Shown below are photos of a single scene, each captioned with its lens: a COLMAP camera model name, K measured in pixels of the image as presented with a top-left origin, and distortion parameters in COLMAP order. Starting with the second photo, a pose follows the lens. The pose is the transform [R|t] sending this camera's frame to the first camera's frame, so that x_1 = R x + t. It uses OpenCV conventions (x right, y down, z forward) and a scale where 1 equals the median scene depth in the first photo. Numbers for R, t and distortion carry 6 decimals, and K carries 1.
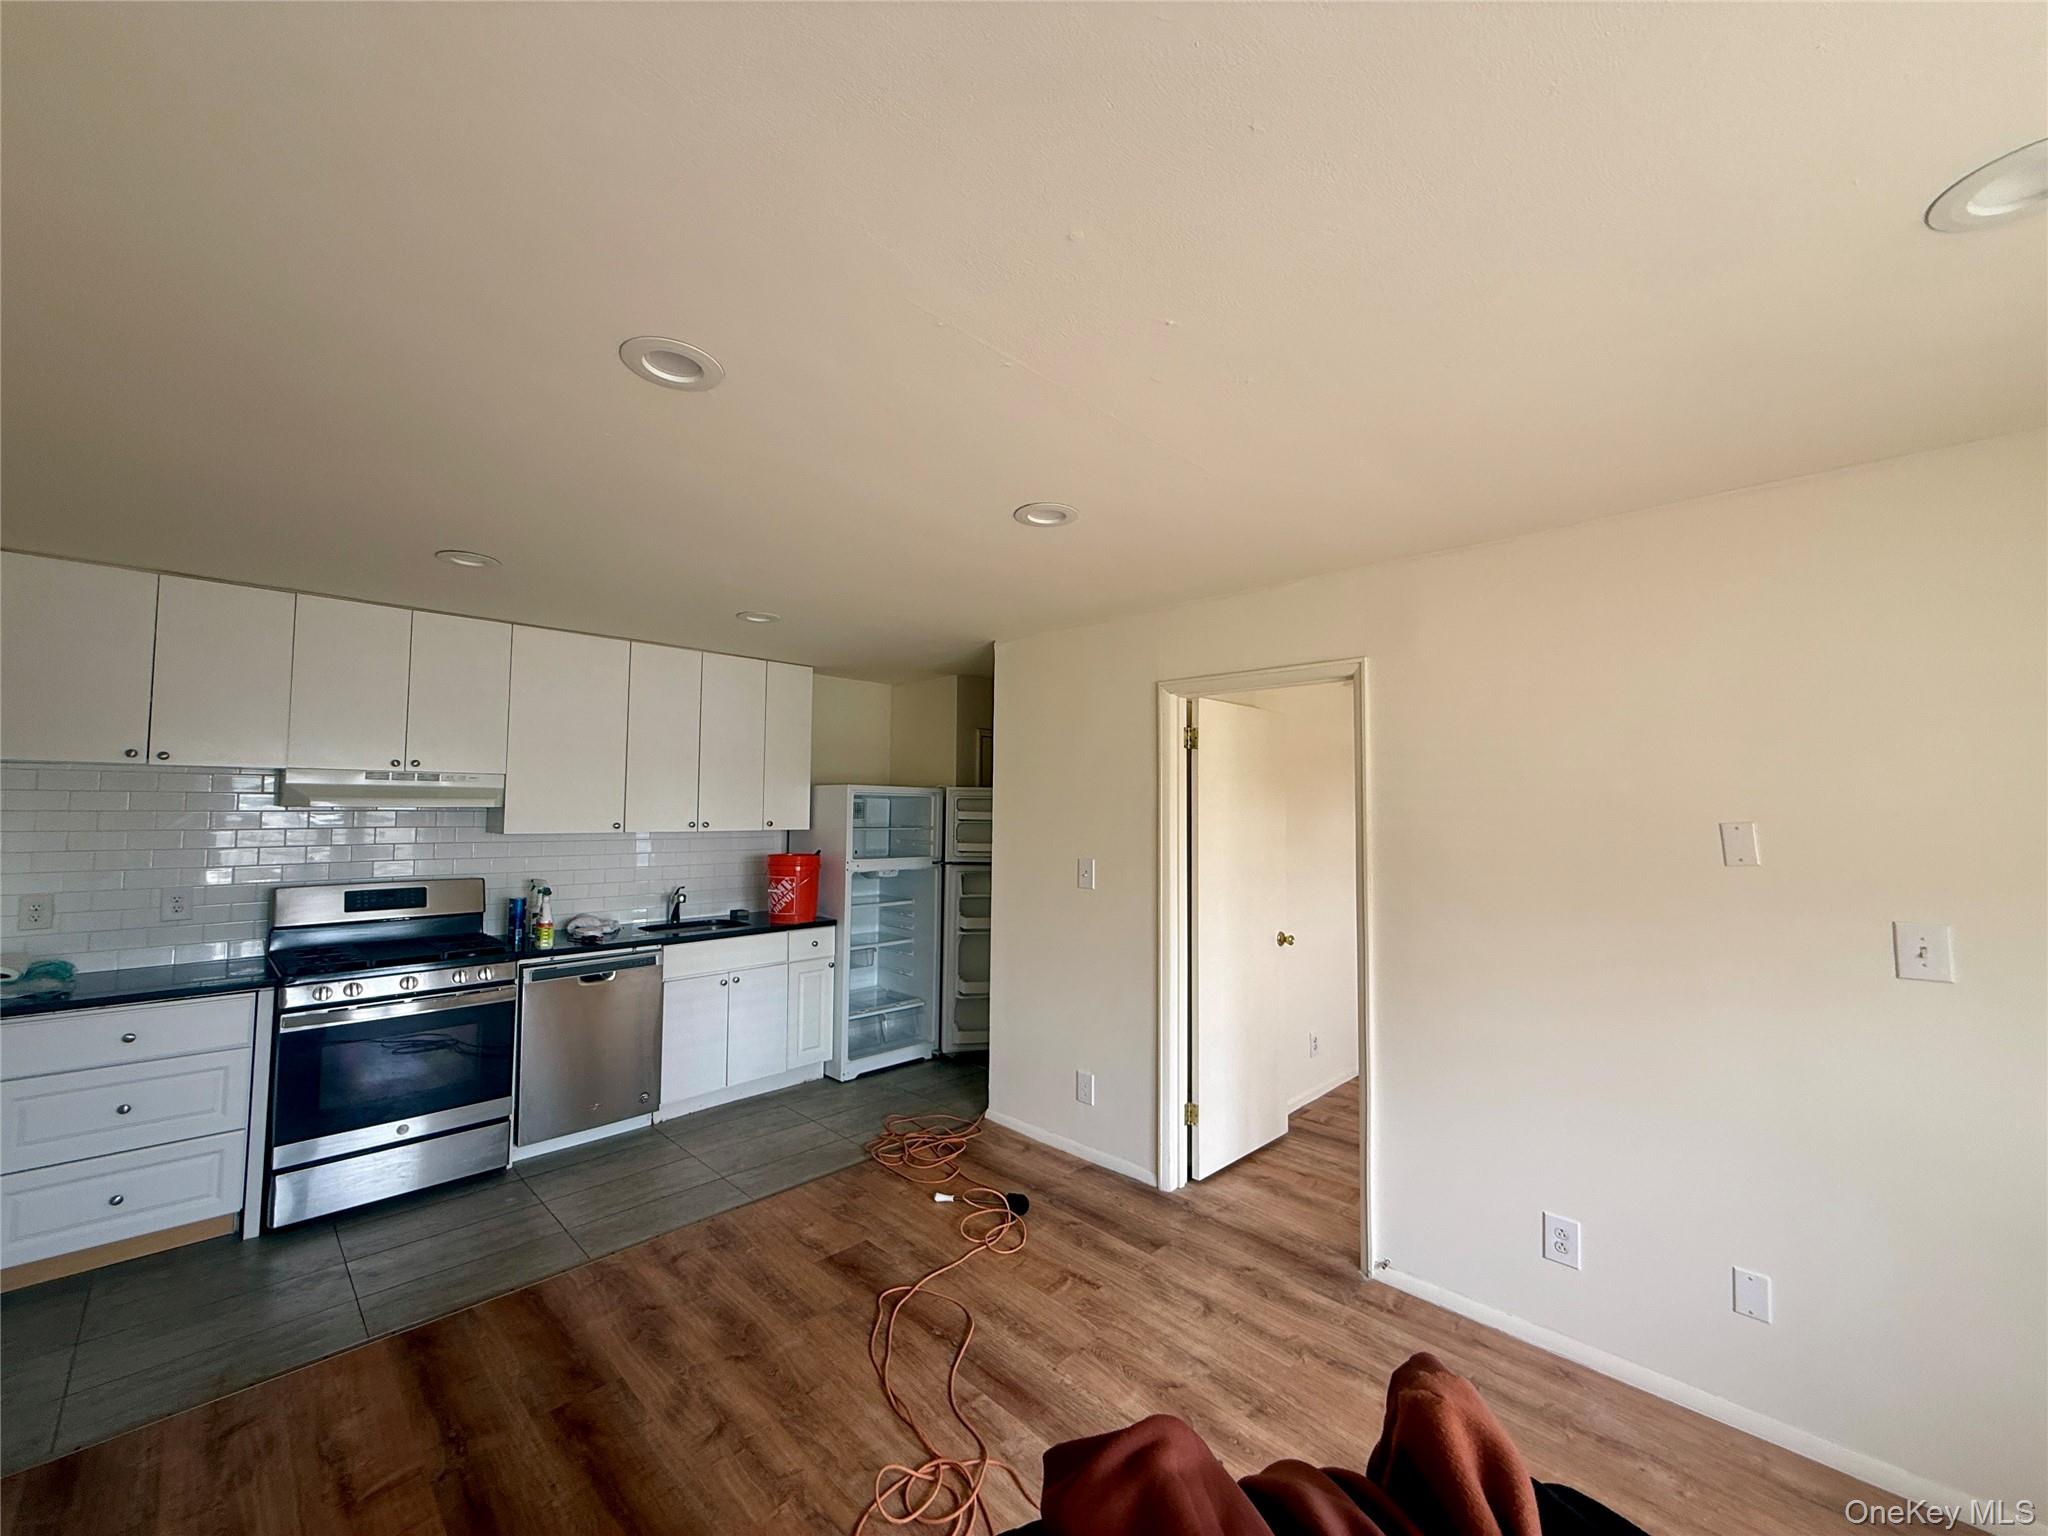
lens RADIAL K [[812.2, 0, 1019.3], [0, 812.2, 771.3], [0, 0, 1]] dist [-0.000635, 0.000631]
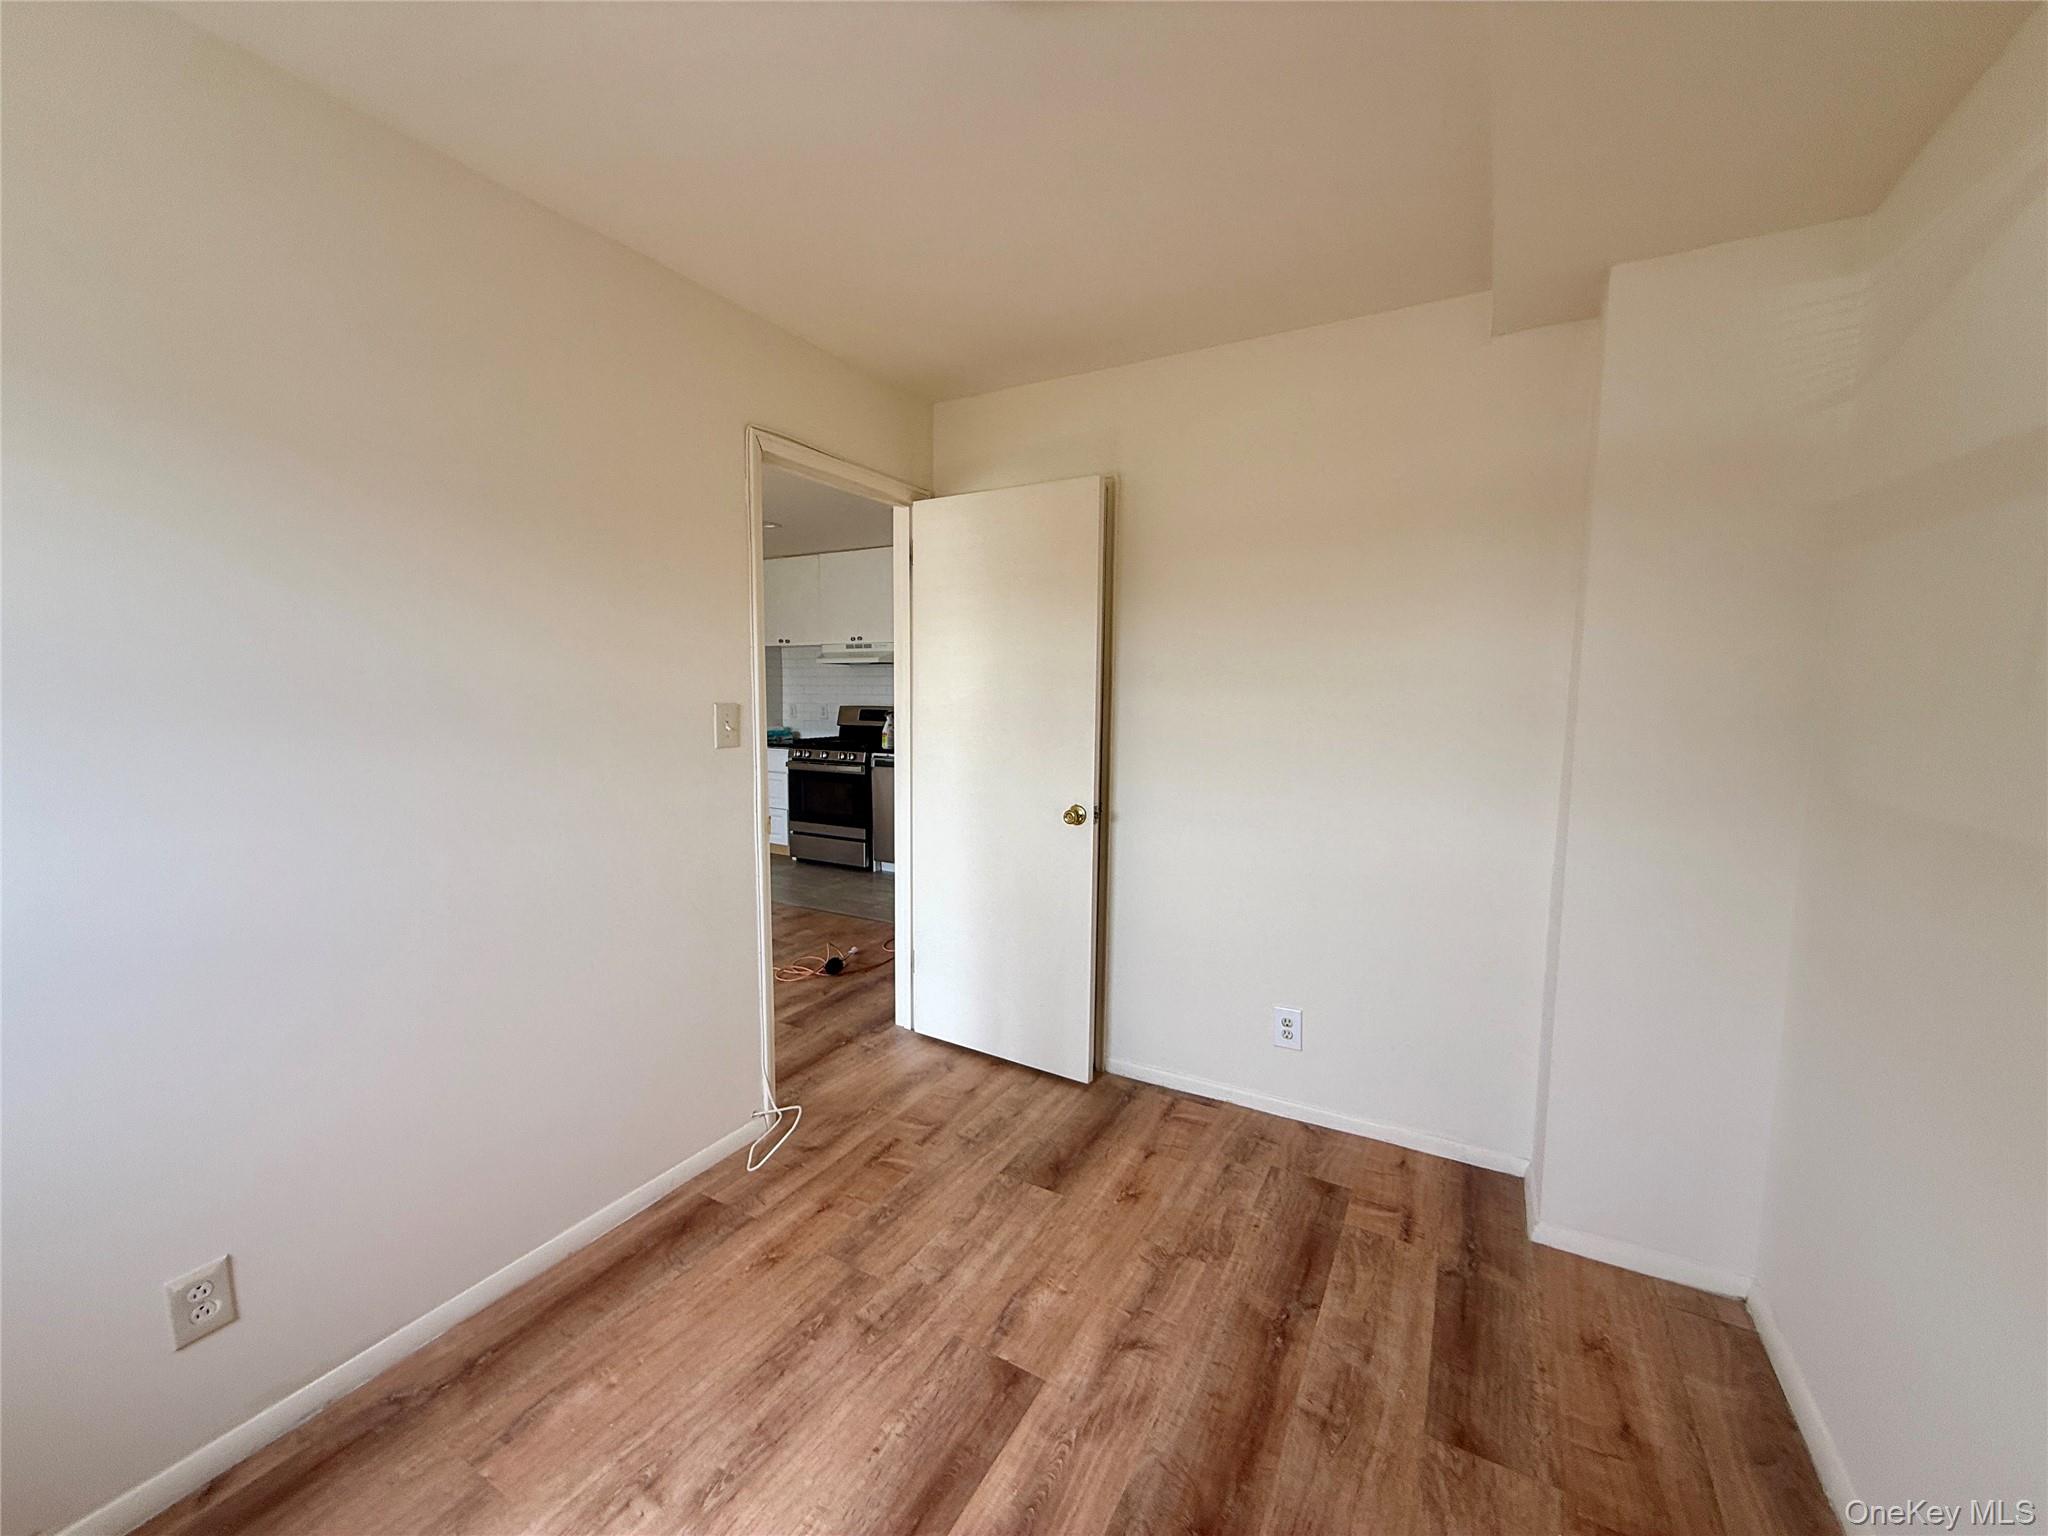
lens RADIAL K [[812.2, 0, 1009.6], [0, 812.2, 760.0], [0, 0, 1]] dist [-0.000635, 0.000631]
pose [[0.254319, 0.078642, -0.963918, 1.193324], [0.041007, 0.994915, 0.091990, 0.115102], [0.966251, -0.062923, 0.249801, 0.939017]]
